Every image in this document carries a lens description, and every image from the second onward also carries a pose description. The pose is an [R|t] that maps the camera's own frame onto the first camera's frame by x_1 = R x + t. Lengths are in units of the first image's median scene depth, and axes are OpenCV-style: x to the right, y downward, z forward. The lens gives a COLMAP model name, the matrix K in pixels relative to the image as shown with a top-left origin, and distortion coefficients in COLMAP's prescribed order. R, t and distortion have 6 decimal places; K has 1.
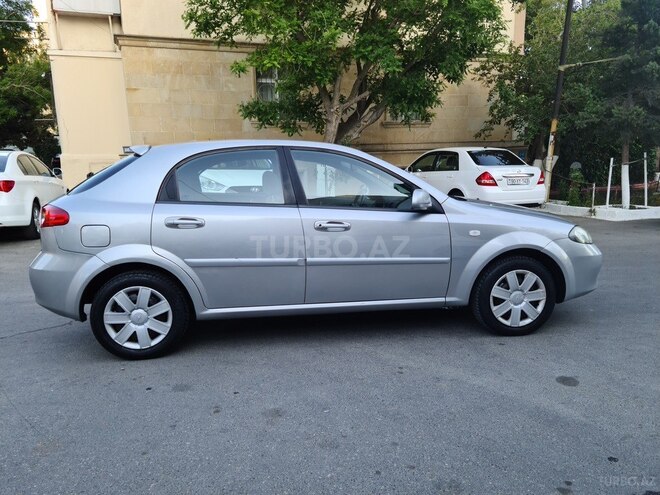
lens RADIAL K [[520.0, 0, 326.6], [0, 520.0, 263.8], [0, 0, 1]] dist [0.065142, -0.007060]
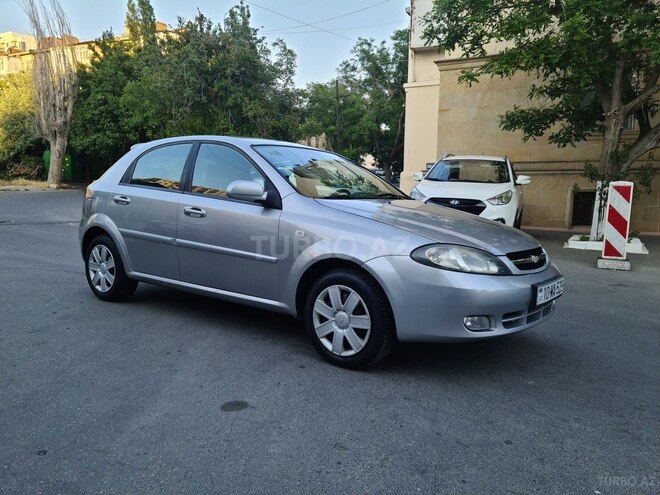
lens RADIAL K [[520.0, 0, 326.6], [0, 520.0, 263.8], [0, 0, 1]] dist [0.065142, -0.007060]
pose [[0.695652, 0.137579, -0.705081, 0.918612], [-0.169582, 0.985201, 0.024923, -0.037493], [0.698076, 0.102231, 0.708688, 0.408843]]
